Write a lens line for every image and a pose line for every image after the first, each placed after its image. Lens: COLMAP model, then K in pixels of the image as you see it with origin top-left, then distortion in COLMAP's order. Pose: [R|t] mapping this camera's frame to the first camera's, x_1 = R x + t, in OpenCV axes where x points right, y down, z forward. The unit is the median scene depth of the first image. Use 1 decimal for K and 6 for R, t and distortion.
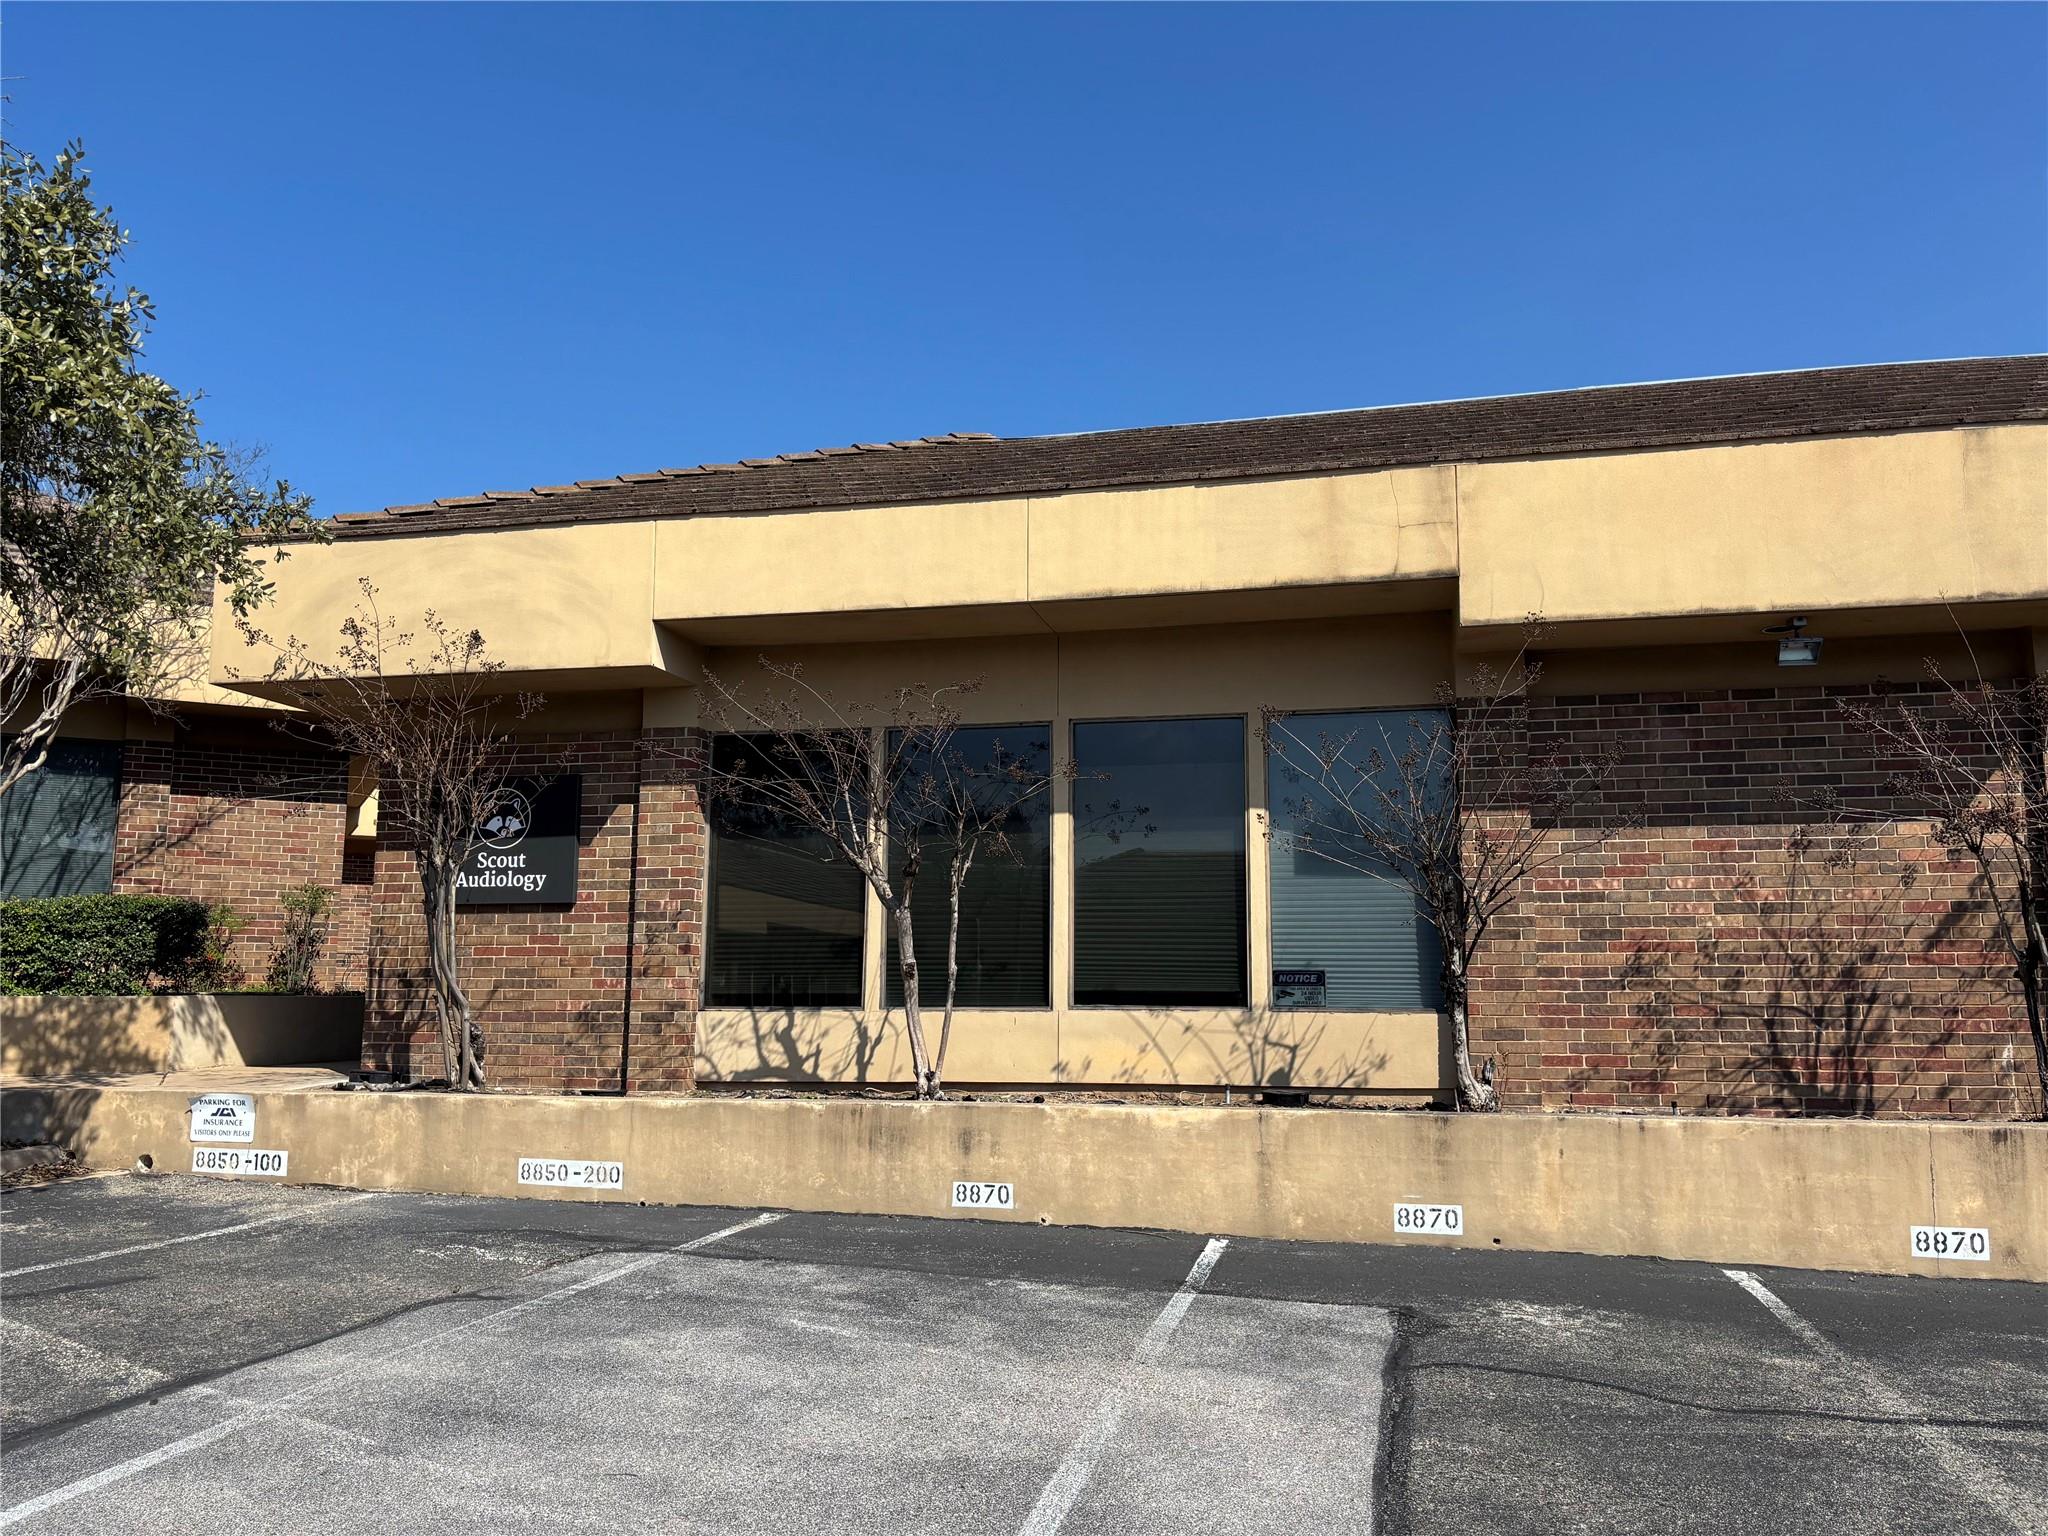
lens RADIAL K [[1534.3, 0, 1034.0], [0, 1534.3, 787.2], [0, 0, 1]] dist [0.064115, -0.075629]
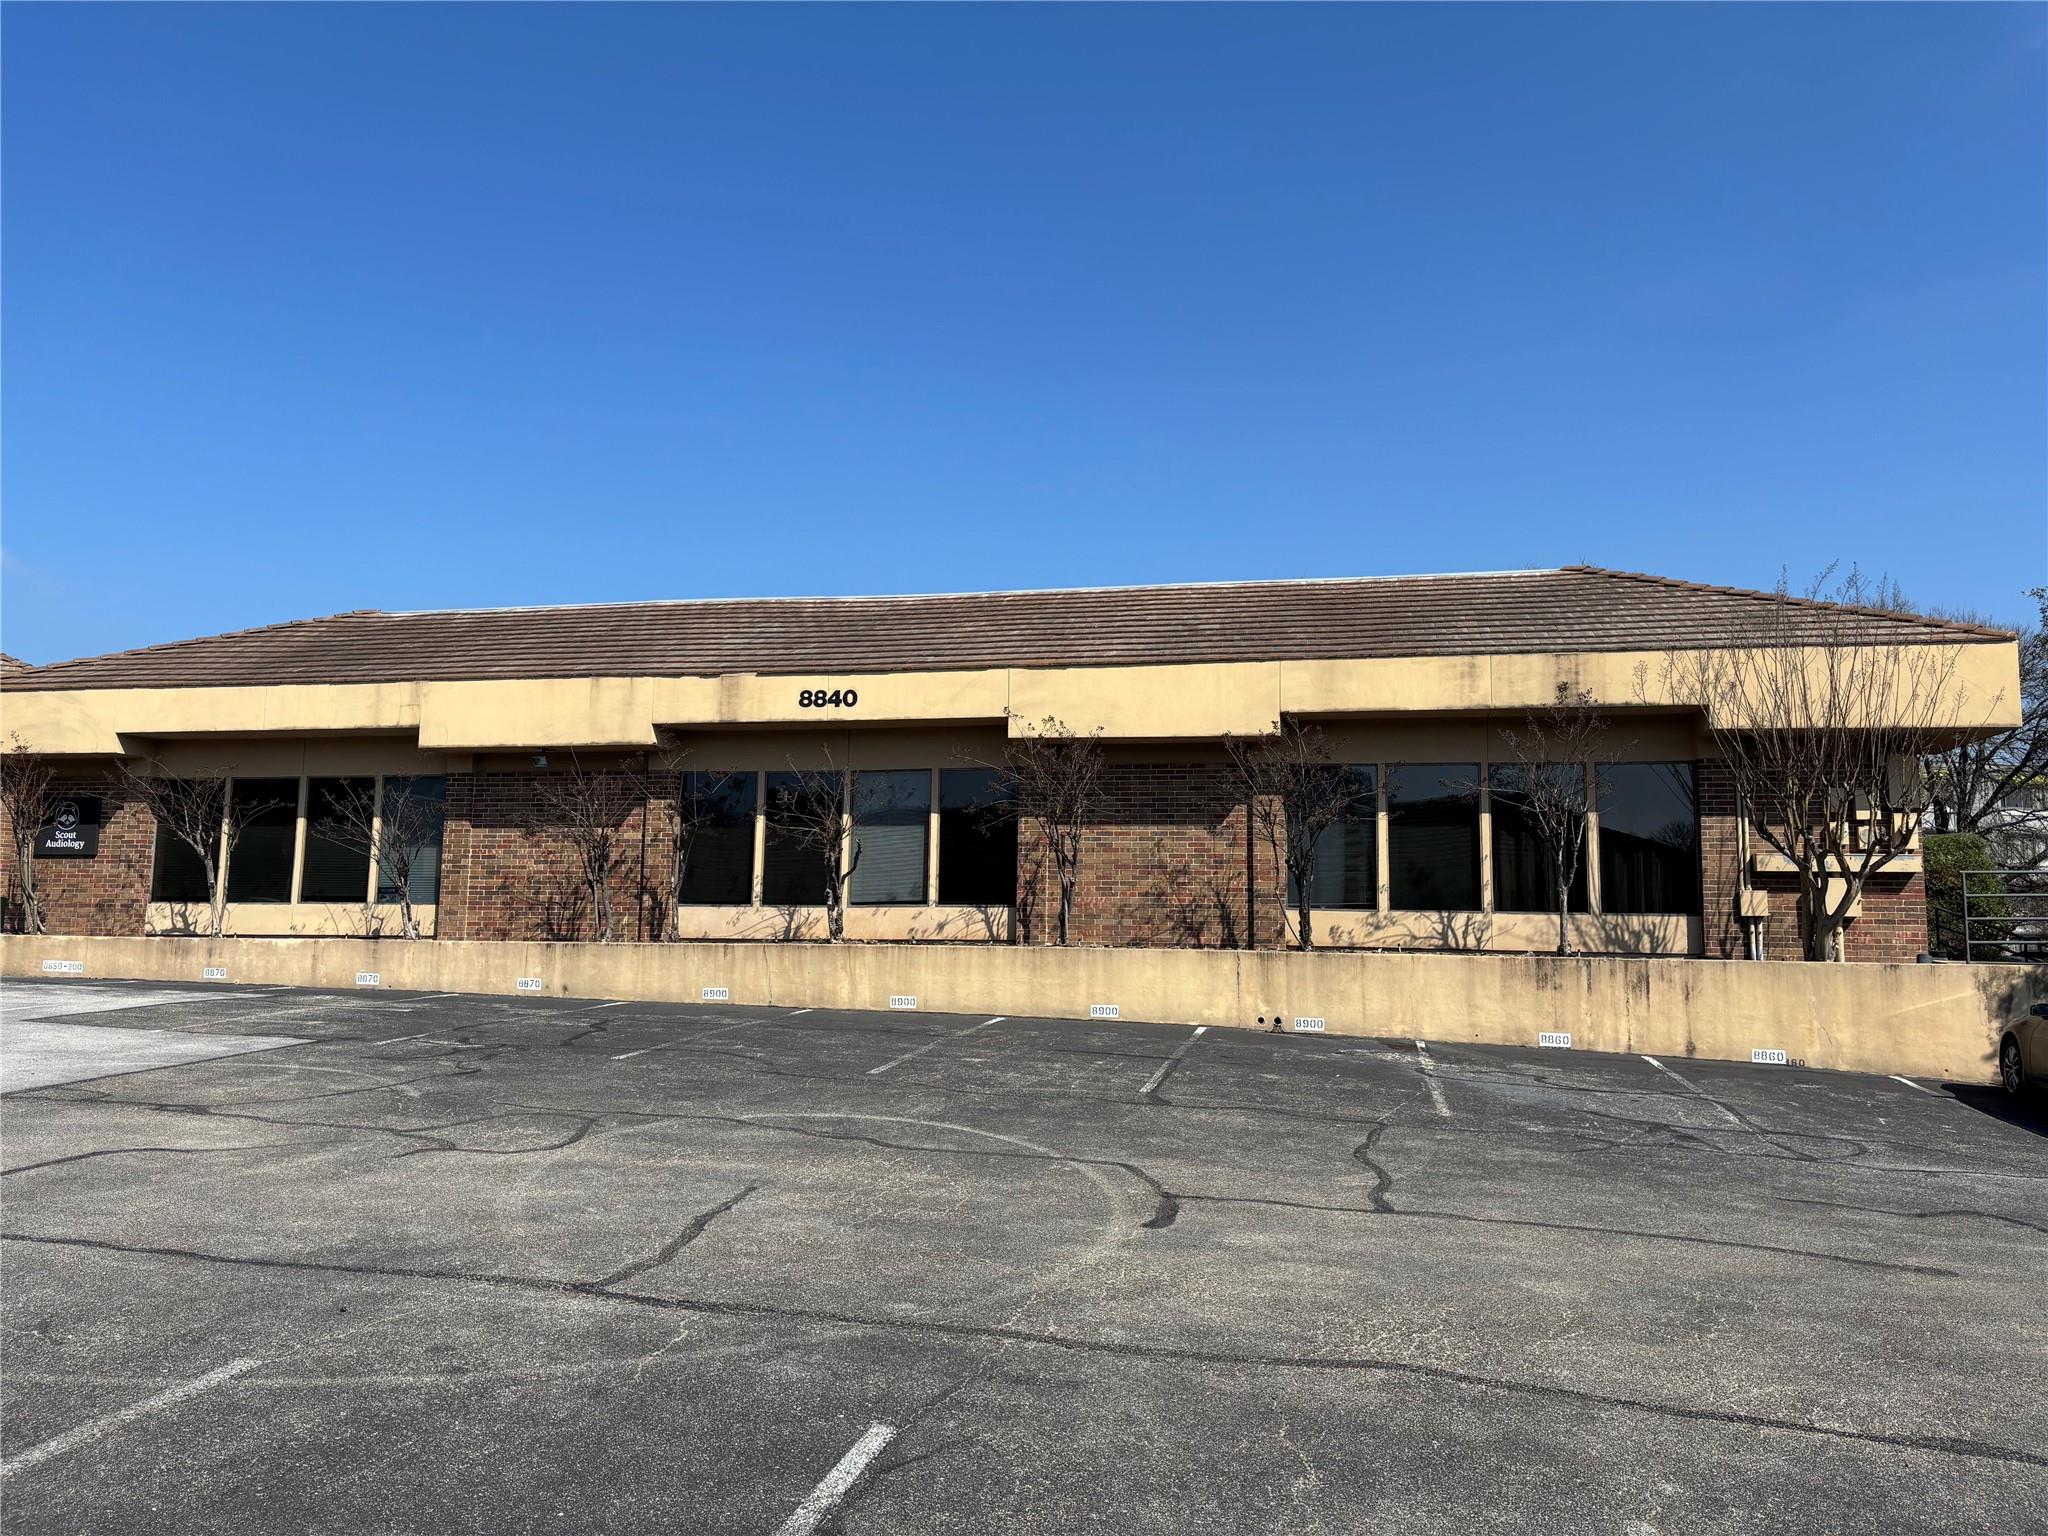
lens RADIAL K [[1543.8, 0, 1031.5], [0, 1543.8, 764.3], [0, 0, 1]] dist [0.044934, -0.047034]
pose [[0.999937, 0.010885, 0.002652, 1.153880], [-0.010944, 0.999668, 0.023310, -0.134982], [-0.002397, -0.023338, 0.999725, -1.378861]]
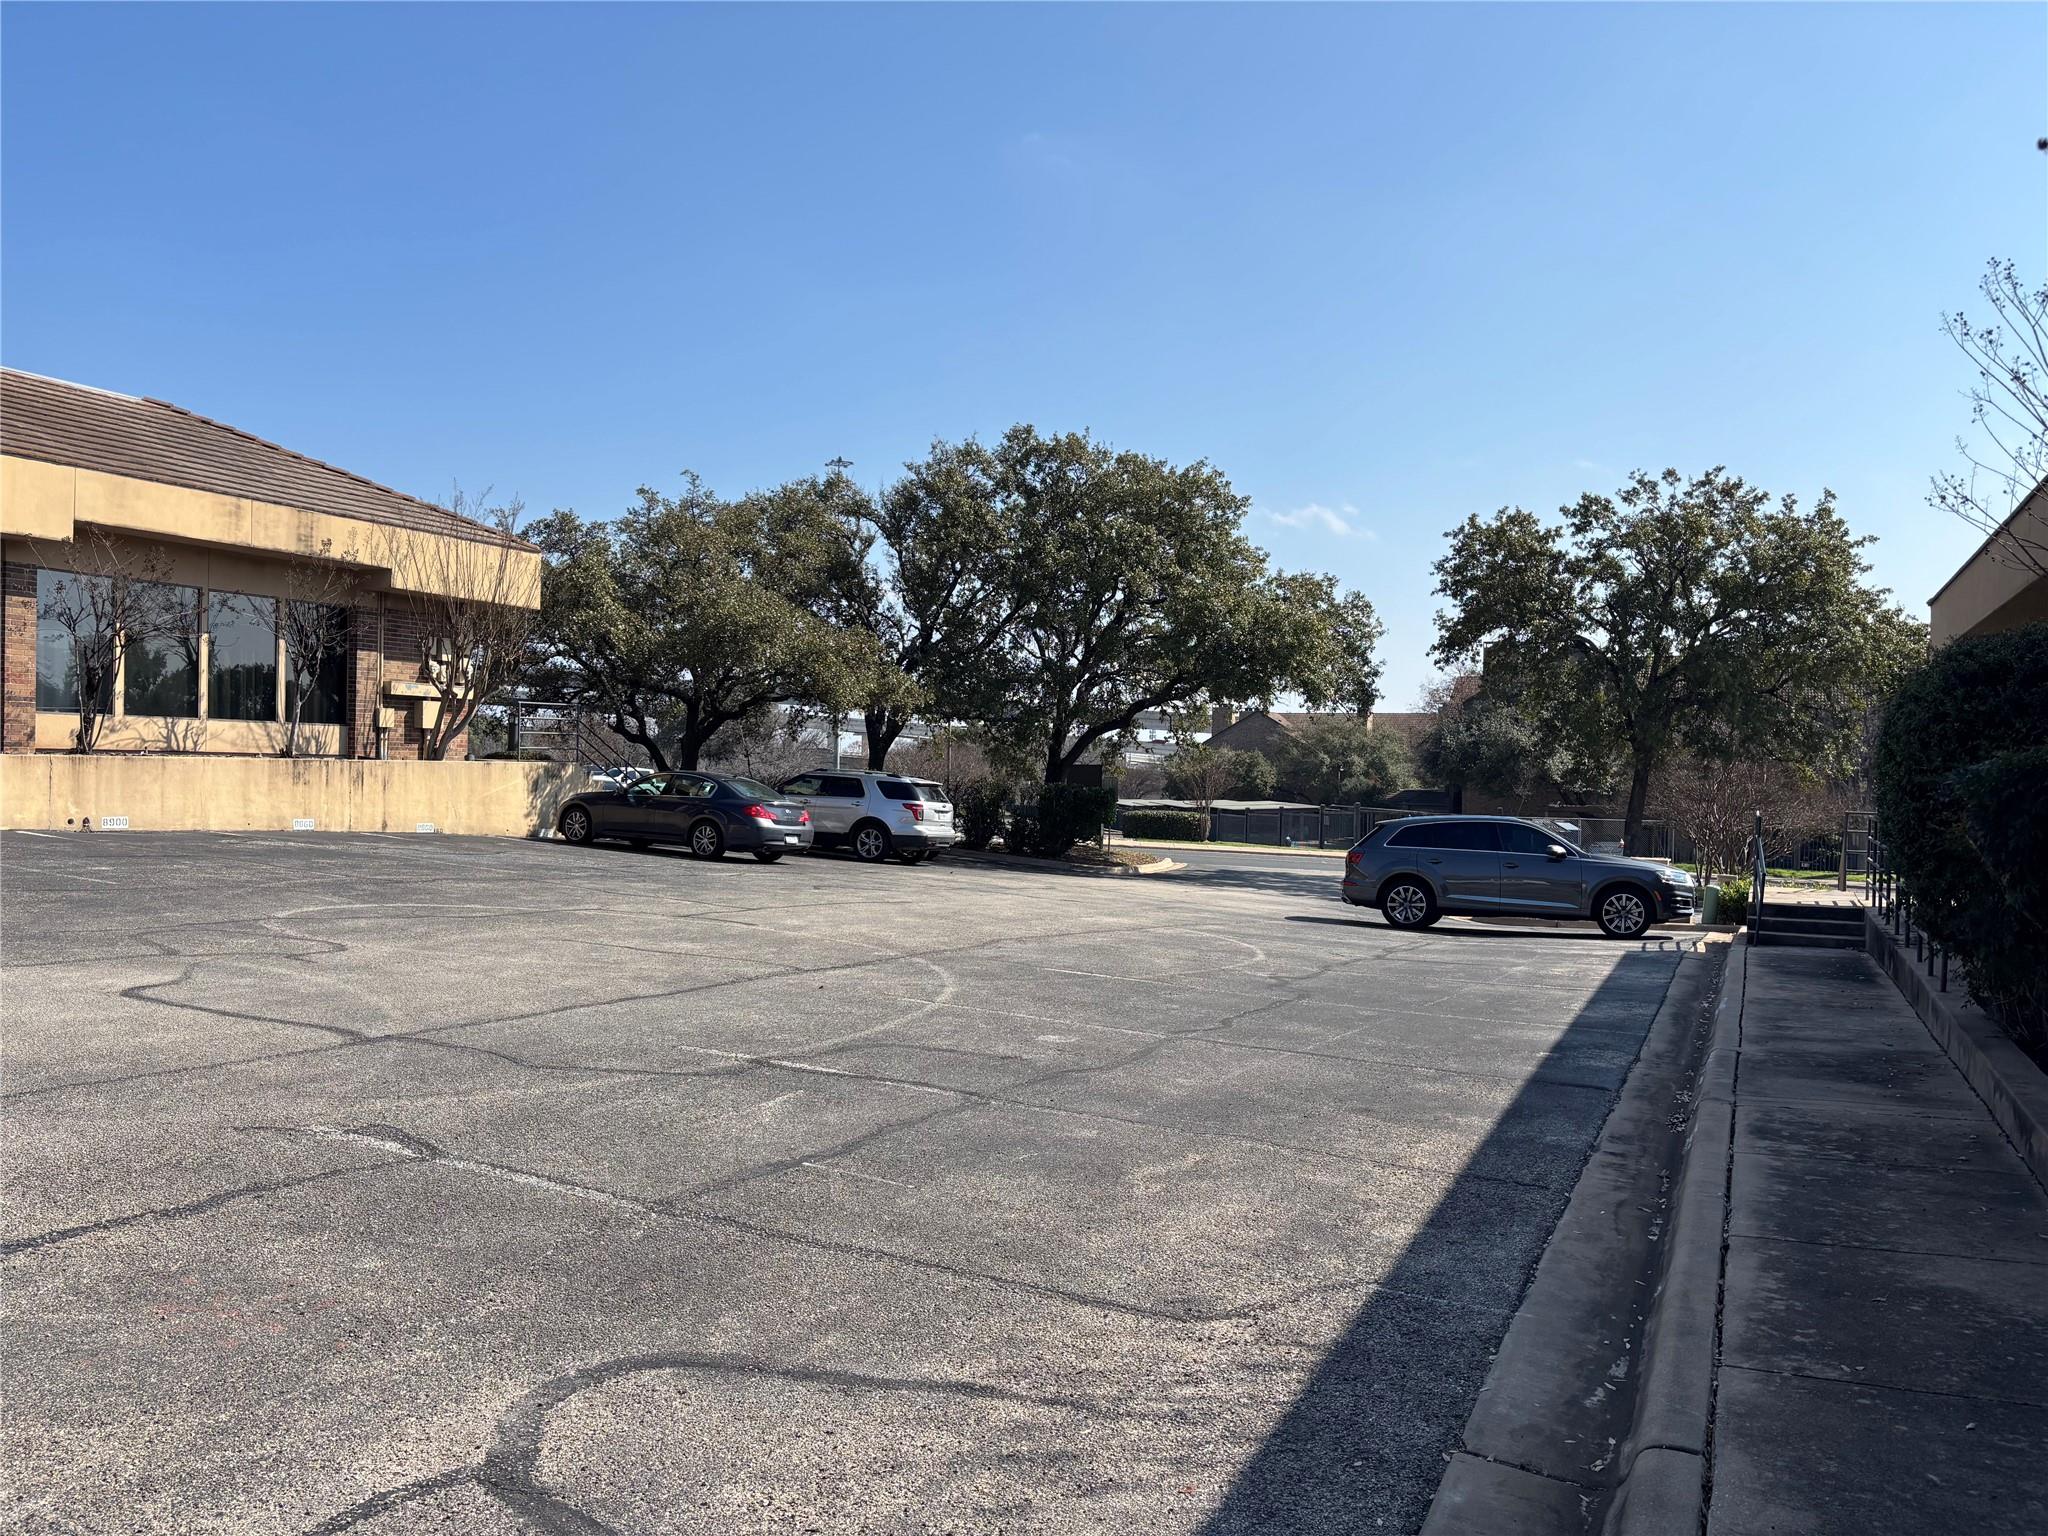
lens RADIAL K [[1534.3, 0, 1034.0], [0, 1534.3, 787.2], [0, 0, 1]] dist [0.064115, -0.075629]
pose [[0.221749, -0.014277, 0.974999, -0.246352], [-0.153317, 0.986946, 0.049321, -0.105676], [-0.962975, -0.160421, 0.216665, -1.072592]]
